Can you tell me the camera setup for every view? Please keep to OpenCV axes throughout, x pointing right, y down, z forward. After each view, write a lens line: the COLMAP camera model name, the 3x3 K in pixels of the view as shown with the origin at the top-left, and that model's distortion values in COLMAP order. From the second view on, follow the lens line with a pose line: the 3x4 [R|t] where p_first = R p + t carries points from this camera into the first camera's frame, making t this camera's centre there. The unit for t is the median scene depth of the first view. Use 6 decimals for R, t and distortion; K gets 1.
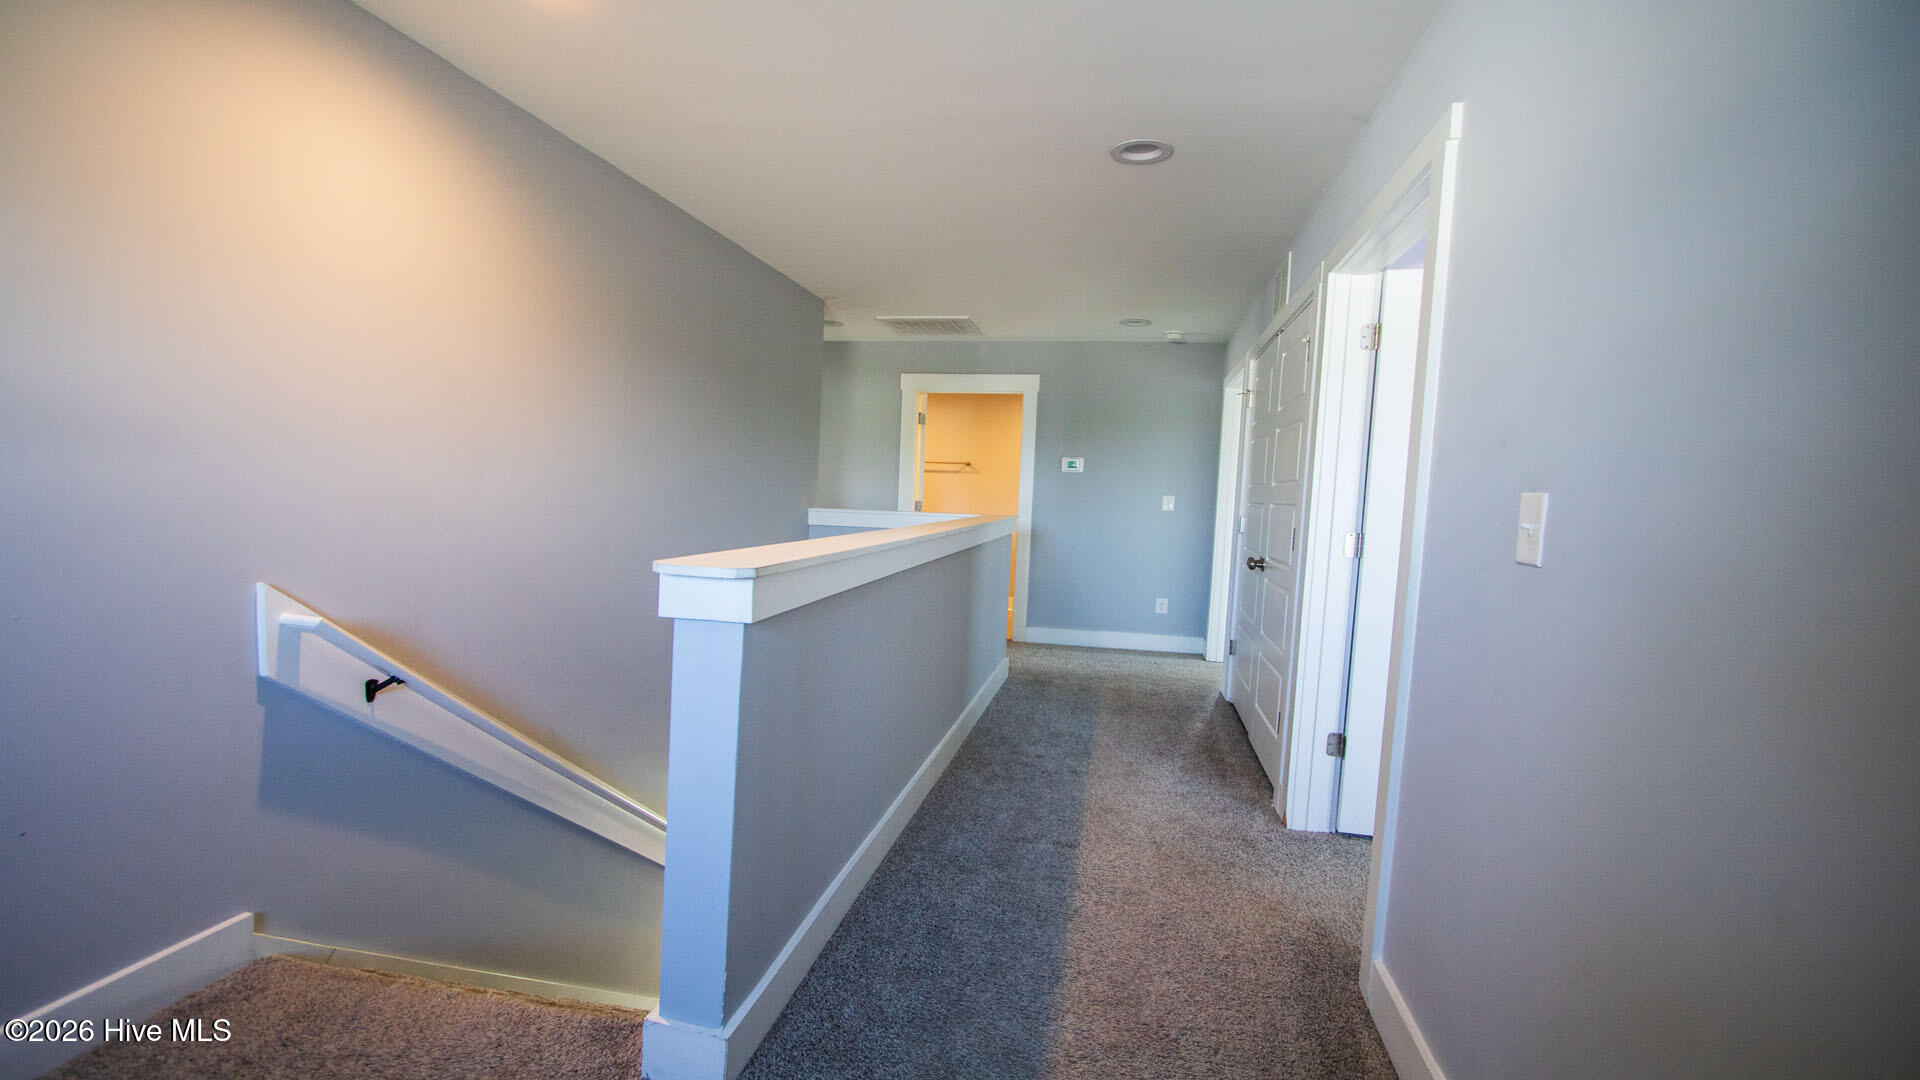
lens RADIAL K [[908.7, 0, 954.8], [0, 908.7, 548.8], [0, 0, 1]] dist [-0.022983, 0.003639]
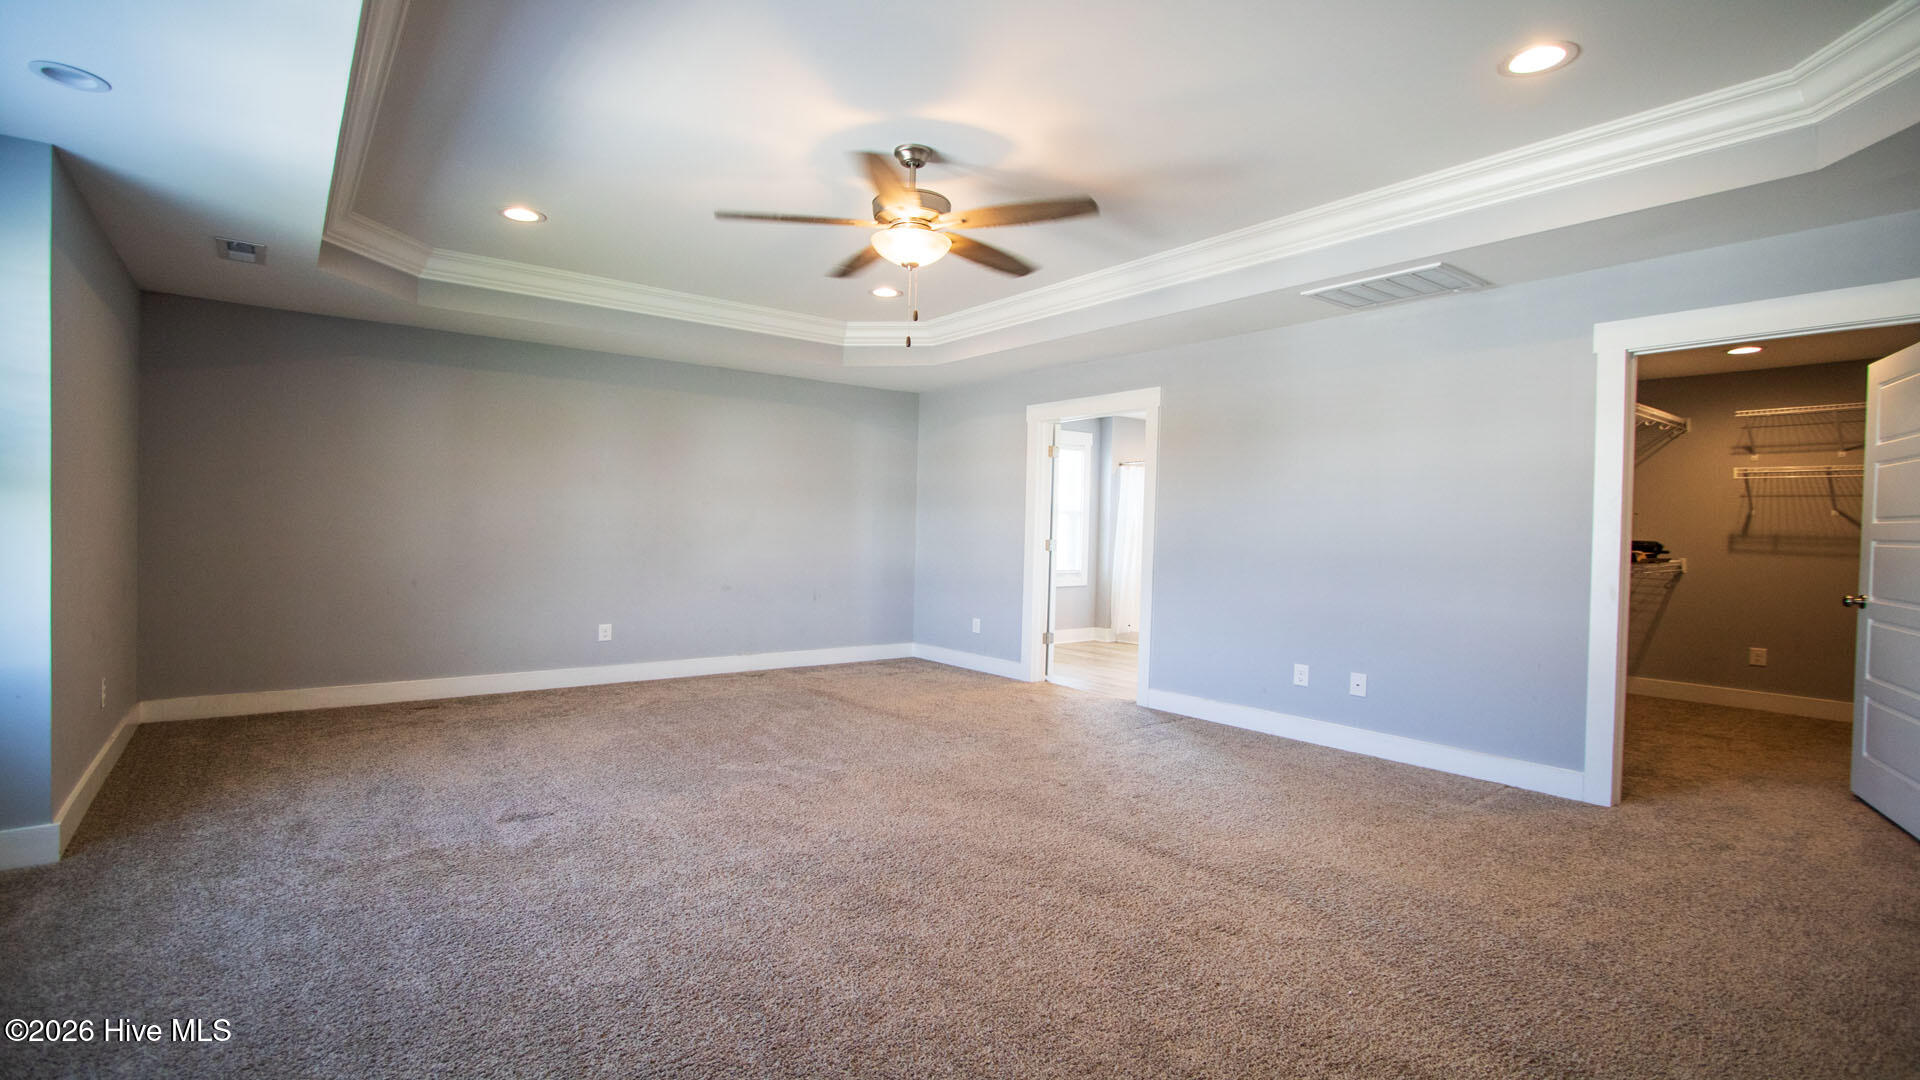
lens RADIAL K [[908.7, 0, 954.8], [0, 908.7, 548.8], [0, 0, 1]] dist [-0.022983, 0.003639]
pose [[0.751087, -0.019333, -0.659920, 0.502460], [-0.025226, 0.998001, -0.057949, 0.011050], [0.659721, 0.060171, 0.749098, 0.261309]]
